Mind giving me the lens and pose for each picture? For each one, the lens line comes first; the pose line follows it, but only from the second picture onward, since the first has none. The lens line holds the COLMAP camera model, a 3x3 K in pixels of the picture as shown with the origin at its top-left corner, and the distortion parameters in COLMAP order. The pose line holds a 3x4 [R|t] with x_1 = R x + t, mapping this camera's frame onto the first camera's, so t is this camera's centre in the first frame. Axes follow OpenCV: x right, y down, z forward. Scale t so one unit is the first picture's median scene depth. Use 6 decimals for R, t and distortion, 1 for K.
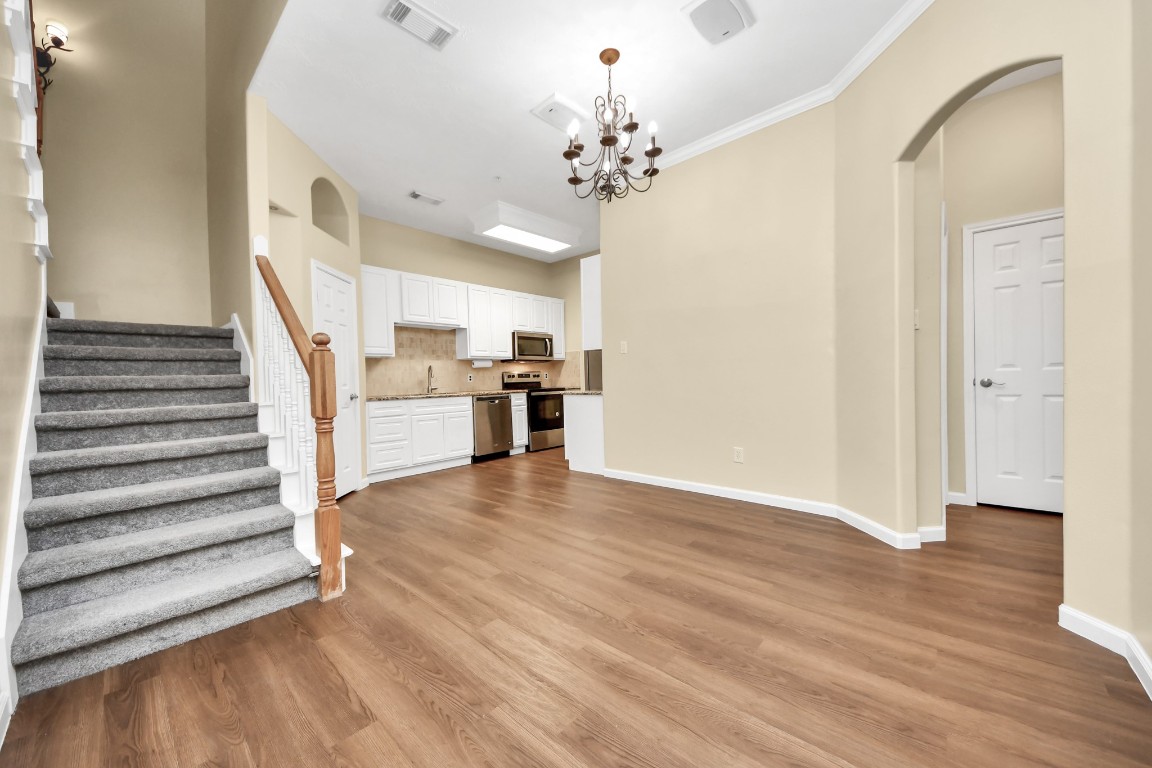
lens RADIAL K [[422.2, 0, 564.6], [0, 422.2, 390.7], [0, 0, 1]] dist [-0.000616, -0.000243]
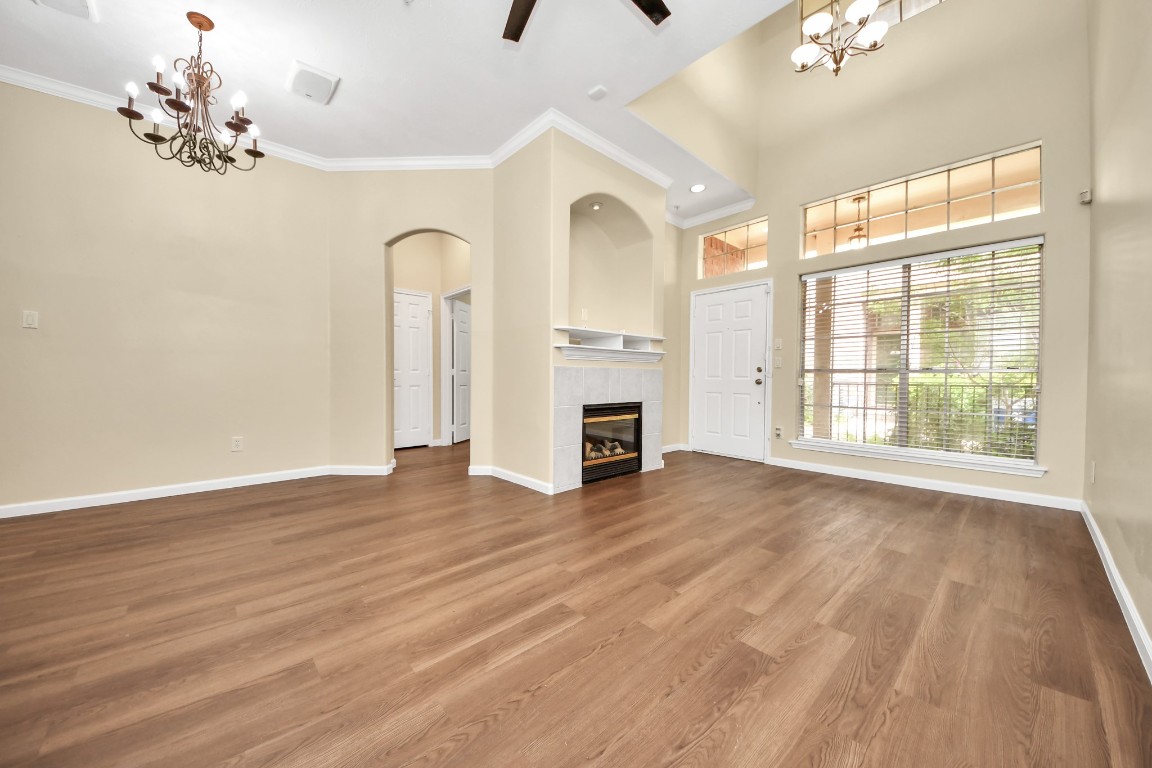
lens RADIAL K [[422.2, 0, 564.6], [0, 422.2, 390.7], [0, 0, 1]] dist [-0.000616, -0.000243]
pose [[0.083702, 0.008274, 0.996456, -0.929129], [0.018885, 0.999773, -0.009888, 0.072660], [-0.996312, 0.019646, 0.083527, 0.157884]]
